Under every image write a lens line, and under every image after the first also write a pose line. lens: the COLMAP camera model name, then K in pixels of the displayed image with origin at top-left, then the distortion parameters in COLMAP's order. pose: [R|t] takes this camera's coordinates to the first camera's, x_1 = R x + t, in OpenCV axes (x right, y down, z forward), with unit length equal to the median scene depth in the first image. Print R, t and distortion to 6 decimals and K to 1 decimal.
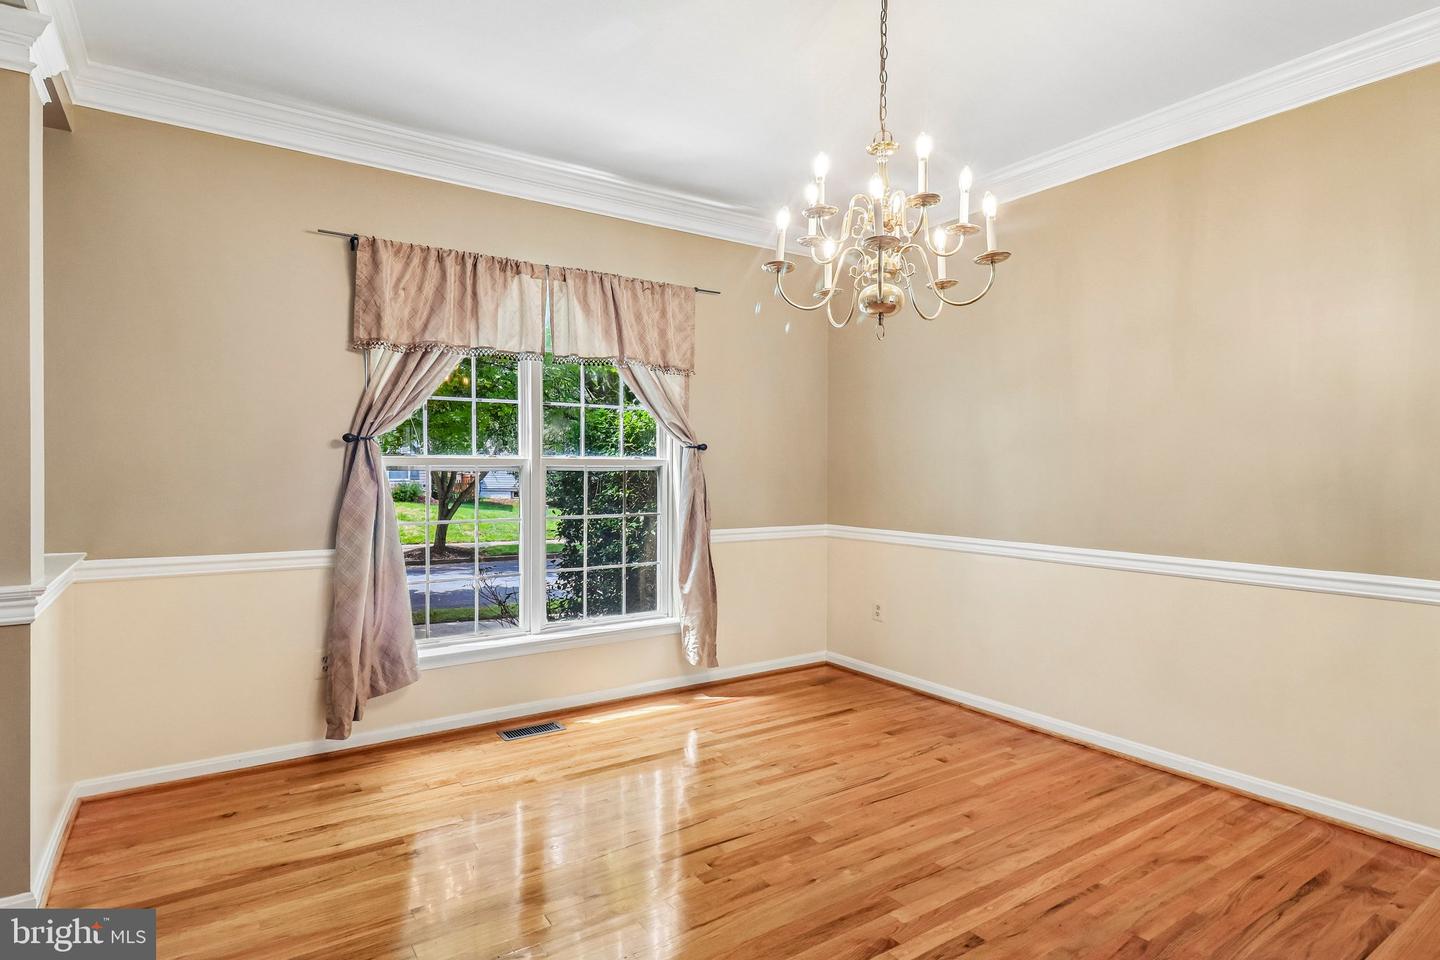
lens RADIAL K [[741.6, 0, 688.6], [0, 741.6, 472.6], [0, 0, 1]] dist [-0.001707, -0.001004]
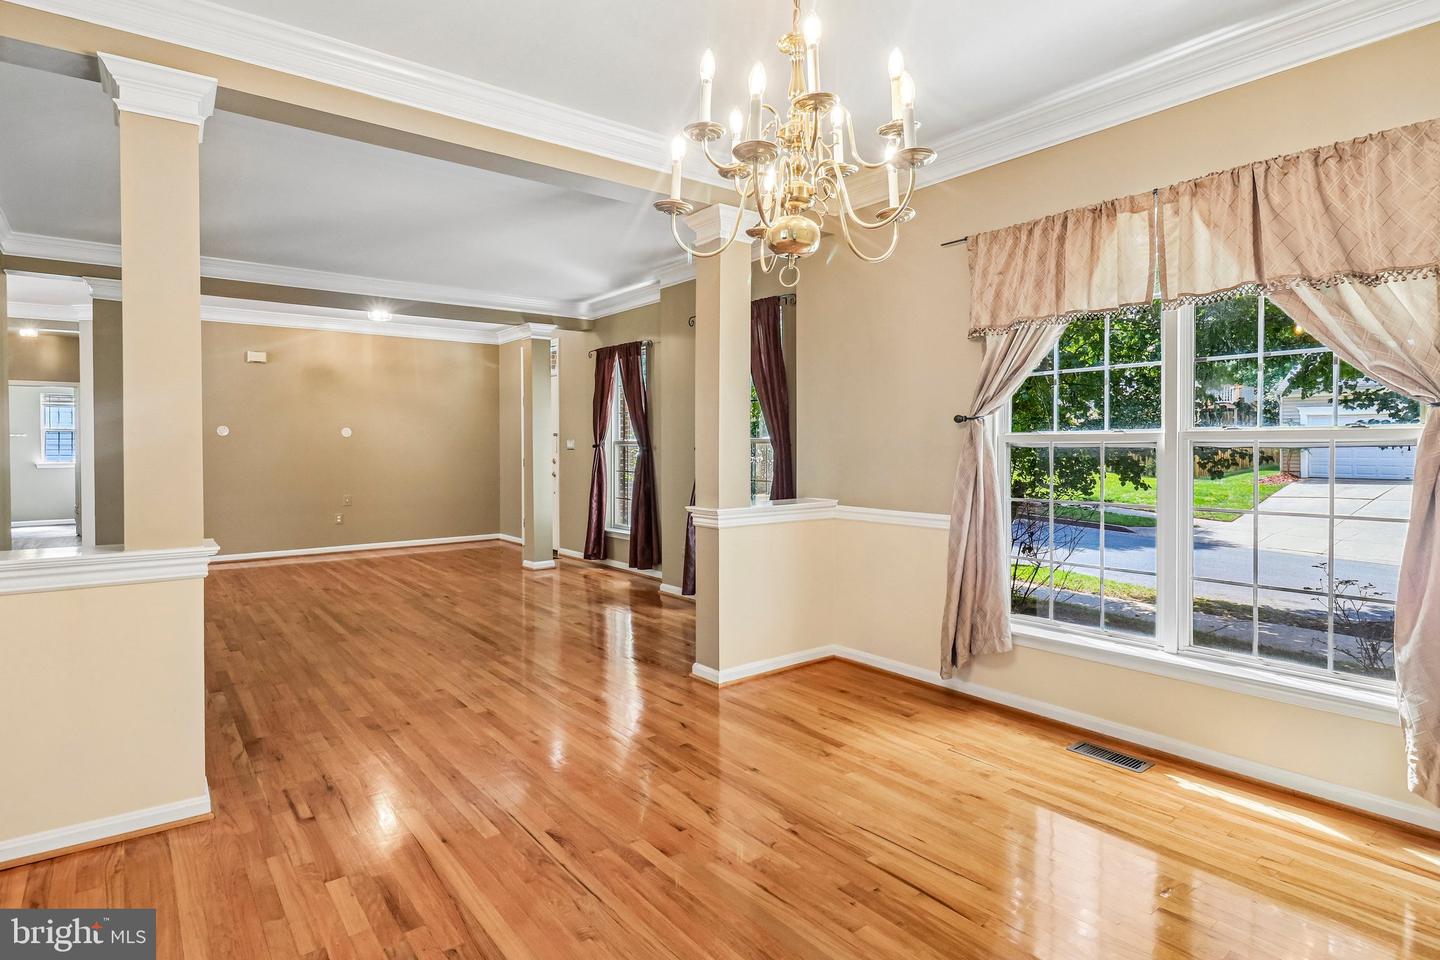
lens RADIAL K [[745.7, 0, 708.3], [0, 745.7, 450.7], [0, 0, 1]] dist [0.001011, -0.001915]
pose [[0.093208, 0.004881, -0.995635, 0.652335], [-0.001459, 0.999988, 0.004766, -0.003044], [0.995646, 0.001008, 0.093214, 0.516814]]
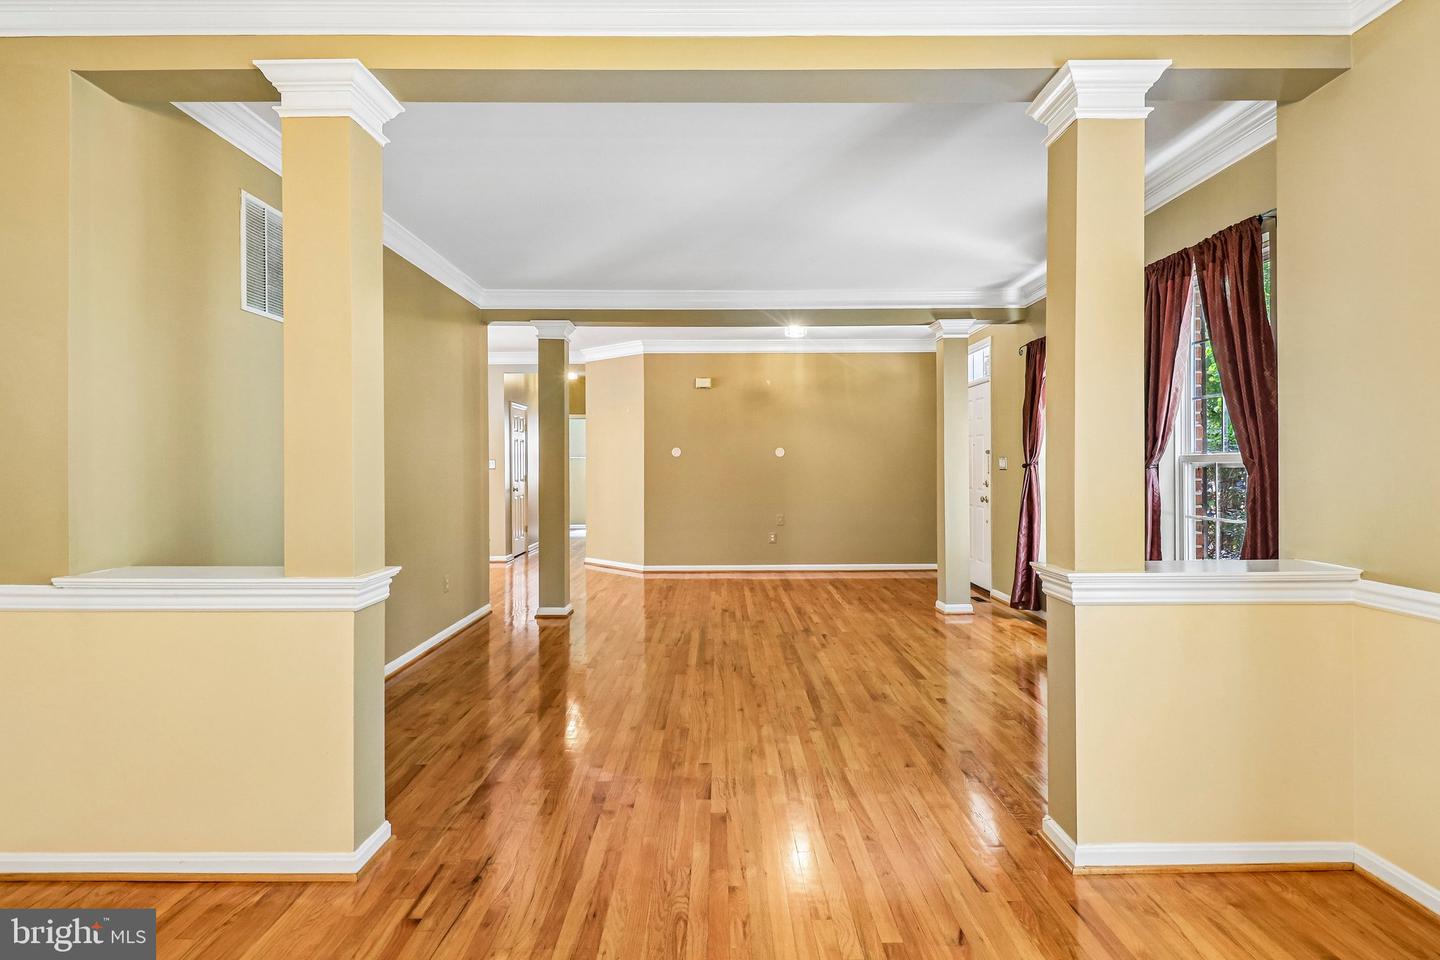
lens RADIAL K [[746.1, 0, 722.4], [0, 746.1, 470.0], [0, 0, 1]] dist [-0.000646, -0.002398]
pose [[-0.529474, 0.004902, -0.848312, 0.231935], [-0.000025, 0.999983, 0.005794, -0.006212], [0.848326, 0.003088, -0.529465, 0.743659]]
